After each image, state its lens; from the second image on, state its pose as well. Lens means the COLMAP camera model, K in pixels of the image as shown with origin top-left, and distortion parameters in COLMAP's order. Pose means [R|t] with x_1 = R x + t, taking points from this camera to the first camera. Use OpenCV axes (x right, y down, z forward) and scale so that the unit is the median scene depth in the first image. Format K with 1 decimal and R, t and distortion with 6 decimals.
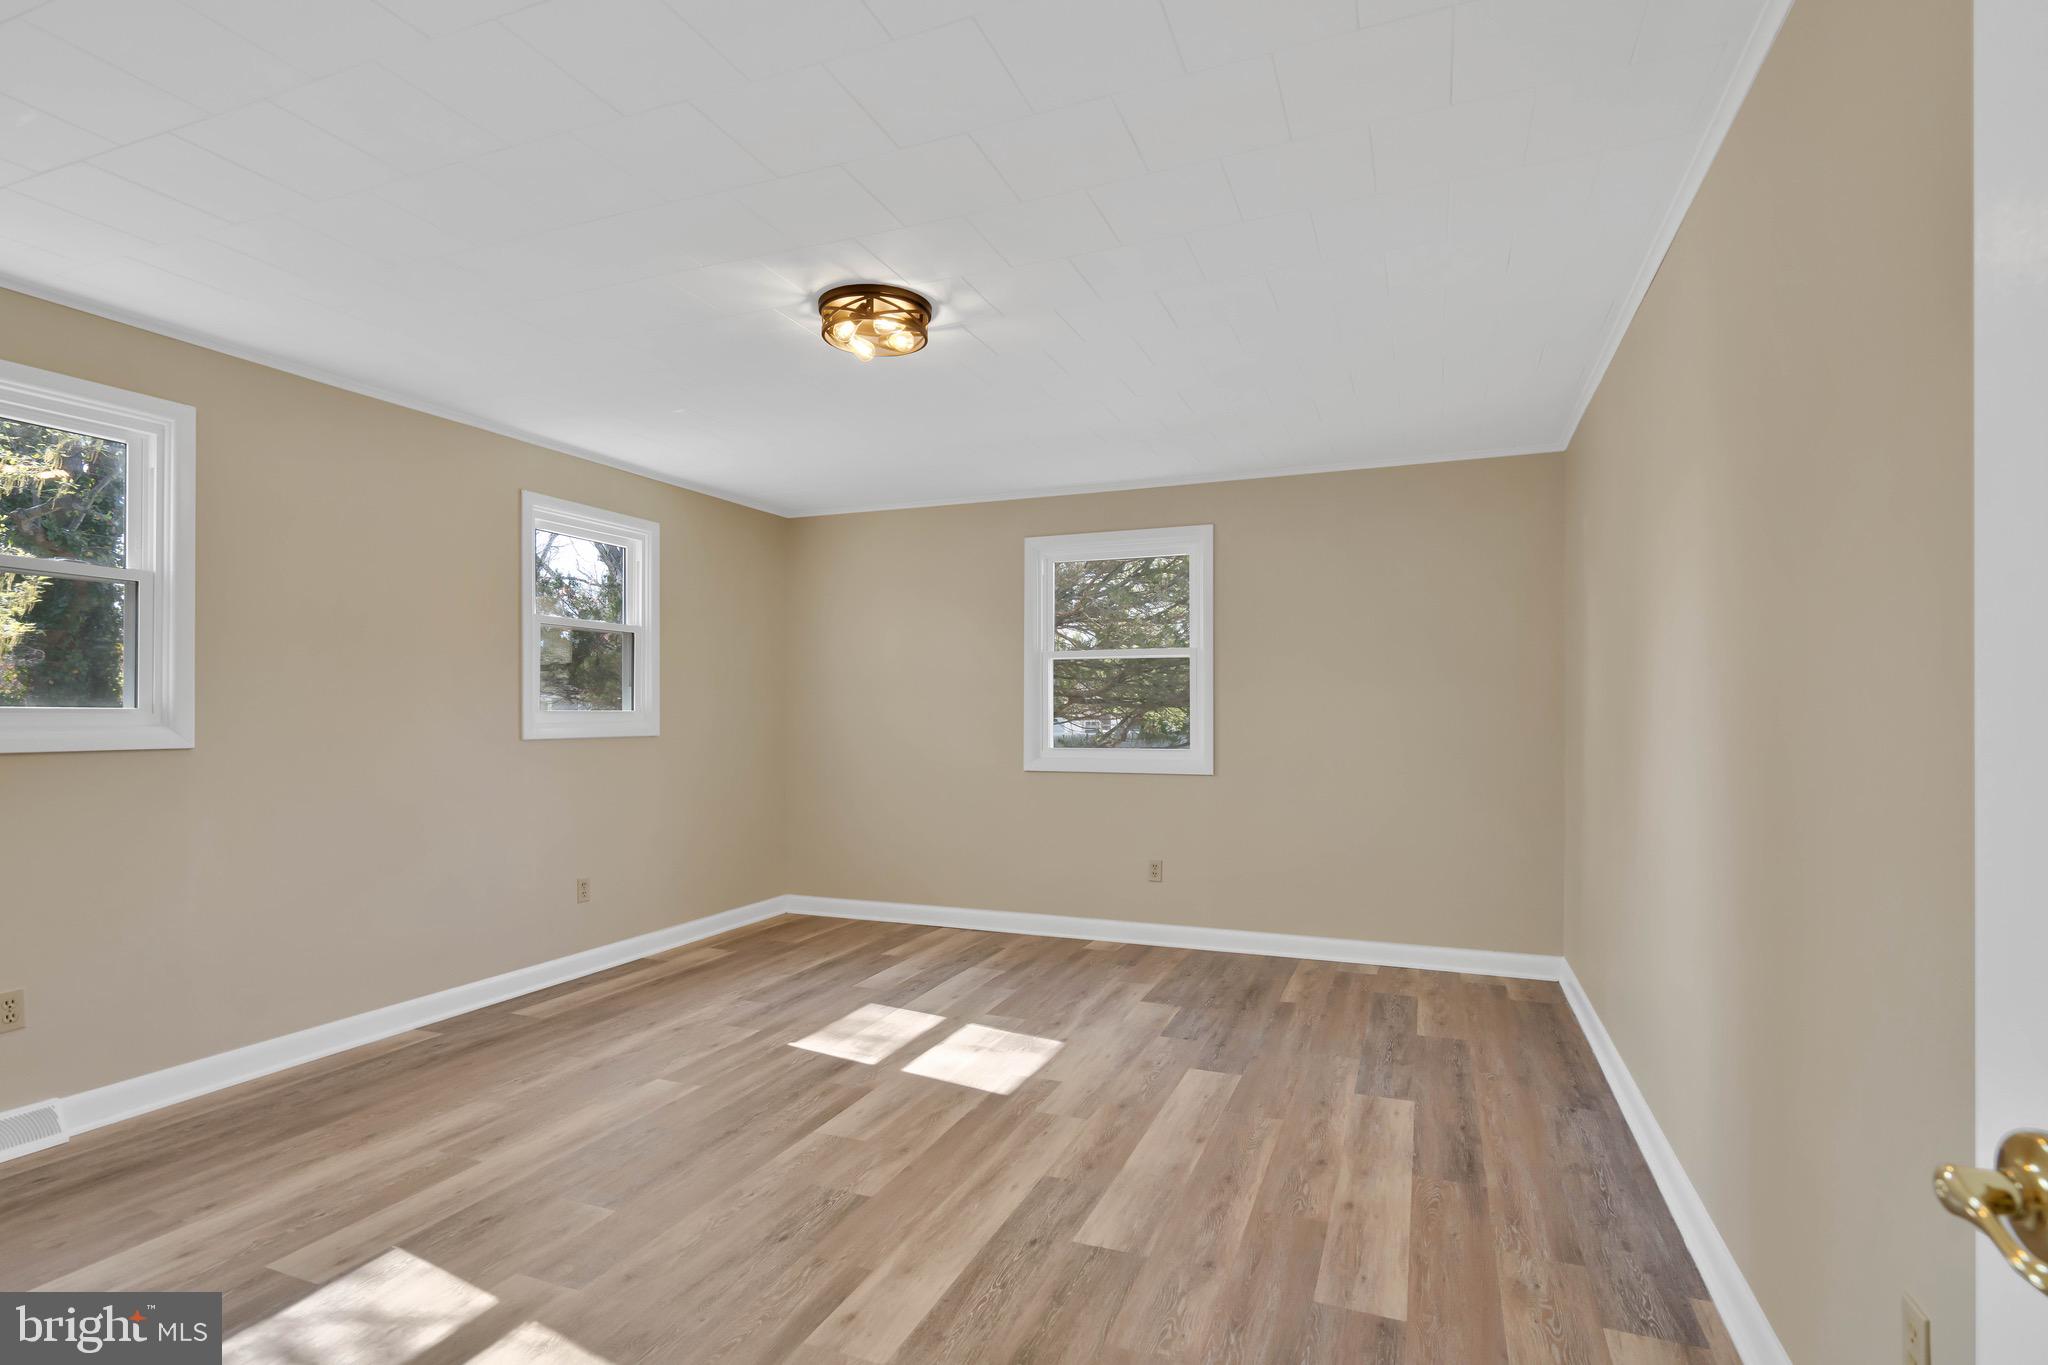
lens RADIAL K [[1048.2, 0, 1025.4], [0, 1048.2, 692.3], [0, 0, 1]] dist [-0.000178, -0.000741]
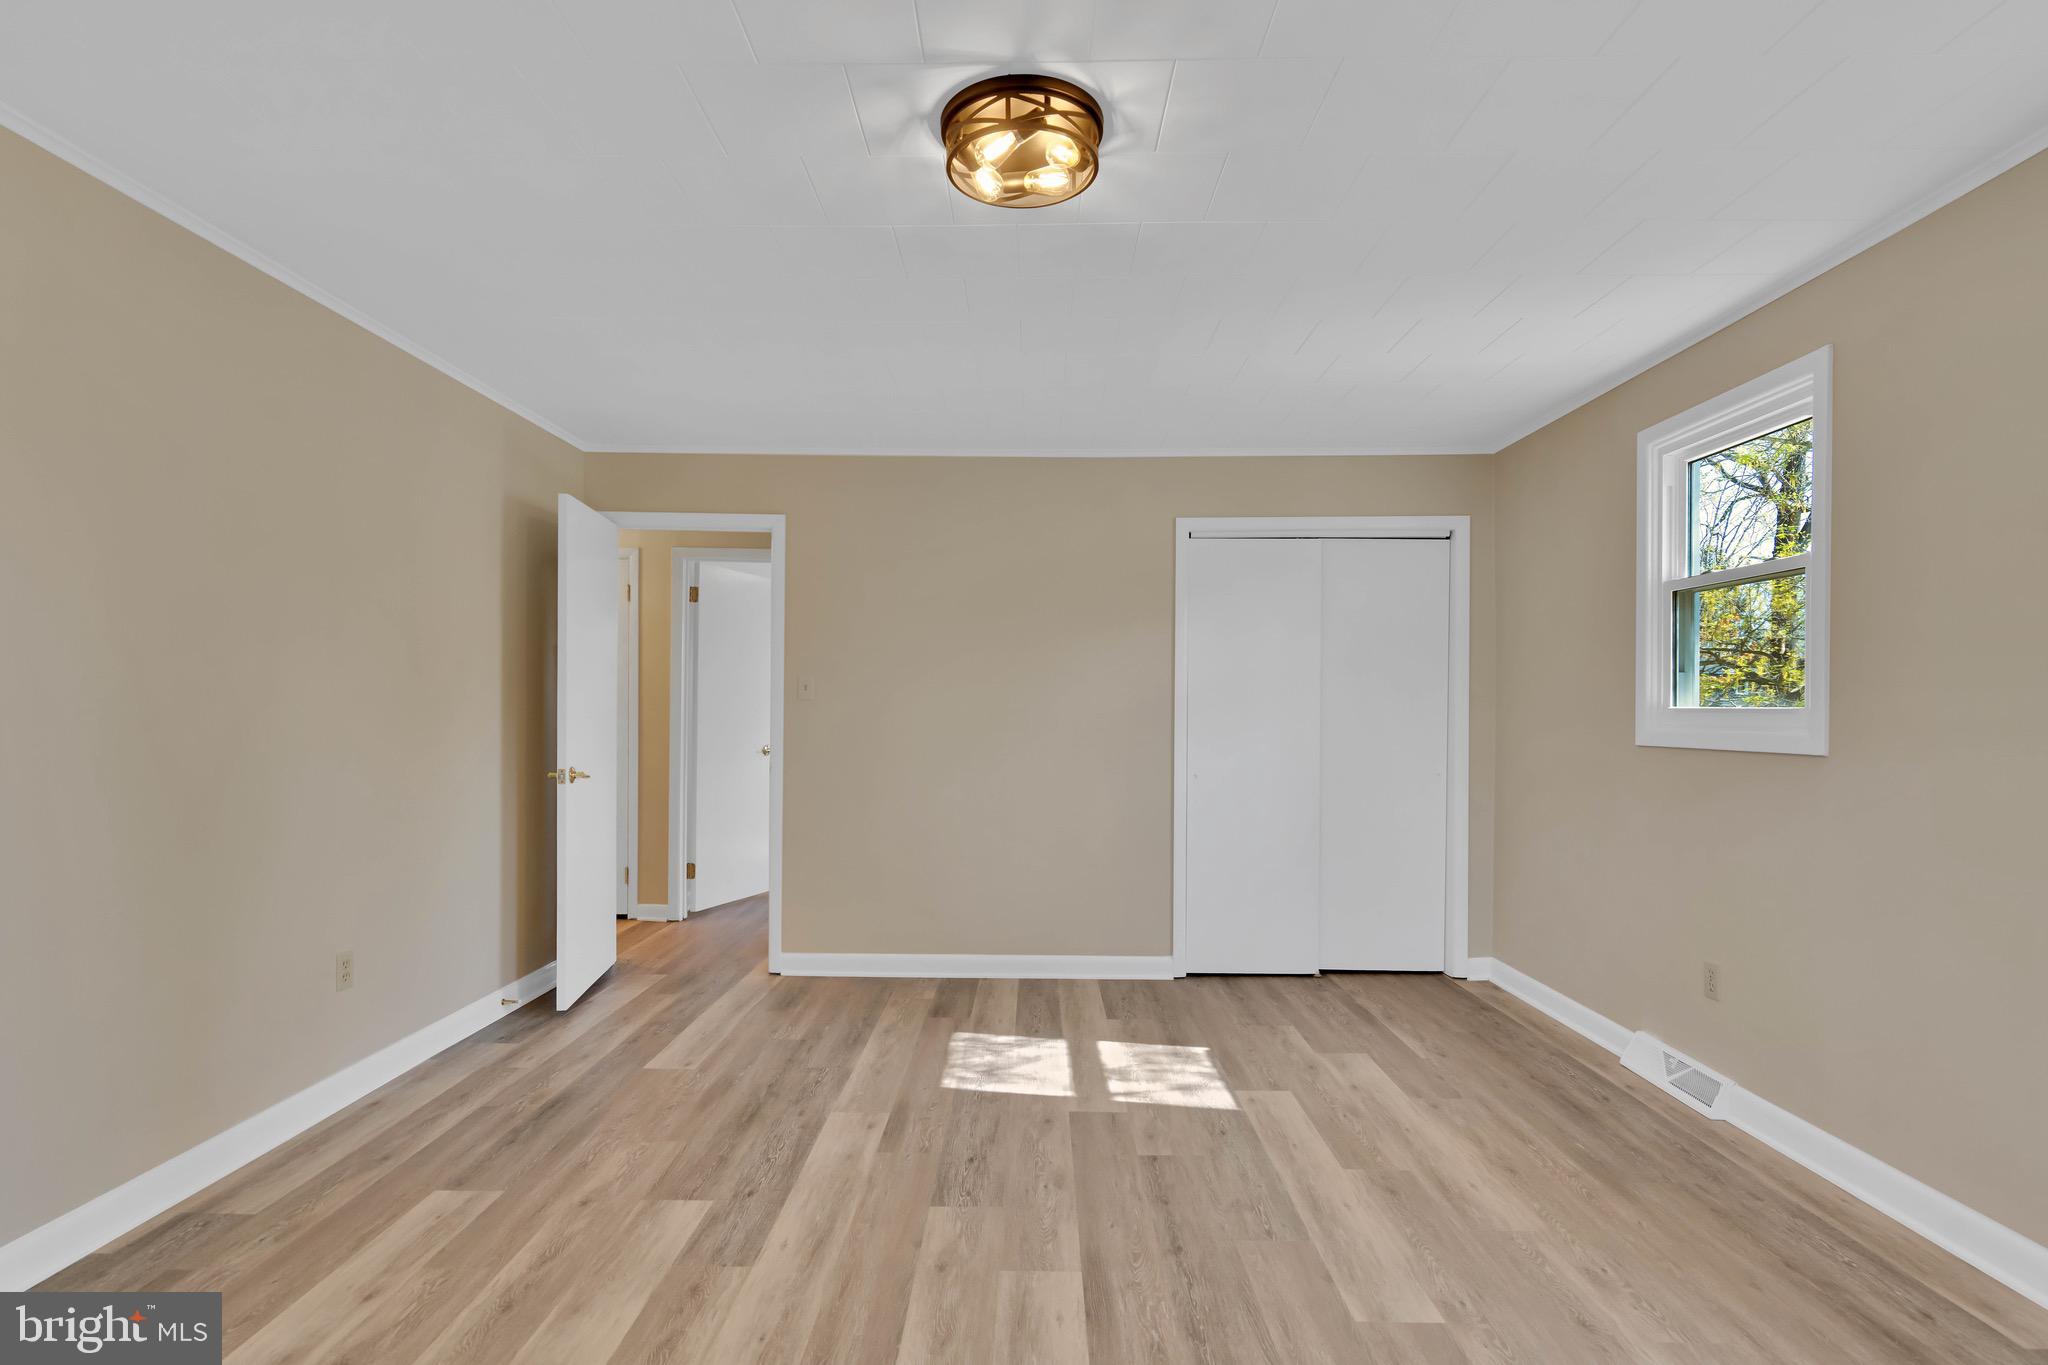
lens RADIAL K [[1048.2, 0, 1035.0], [0, 1048.2, 702.5], [0, 0, 1]] dist [-0.000178, -0.000741]
pose [[-0.935075, -0.005436, -0.354407, 0.110887], [0.004572, 0.999614, -0.027394, 0.039729], [0.354420, -0.027236, -0.934690, 1.974361]]
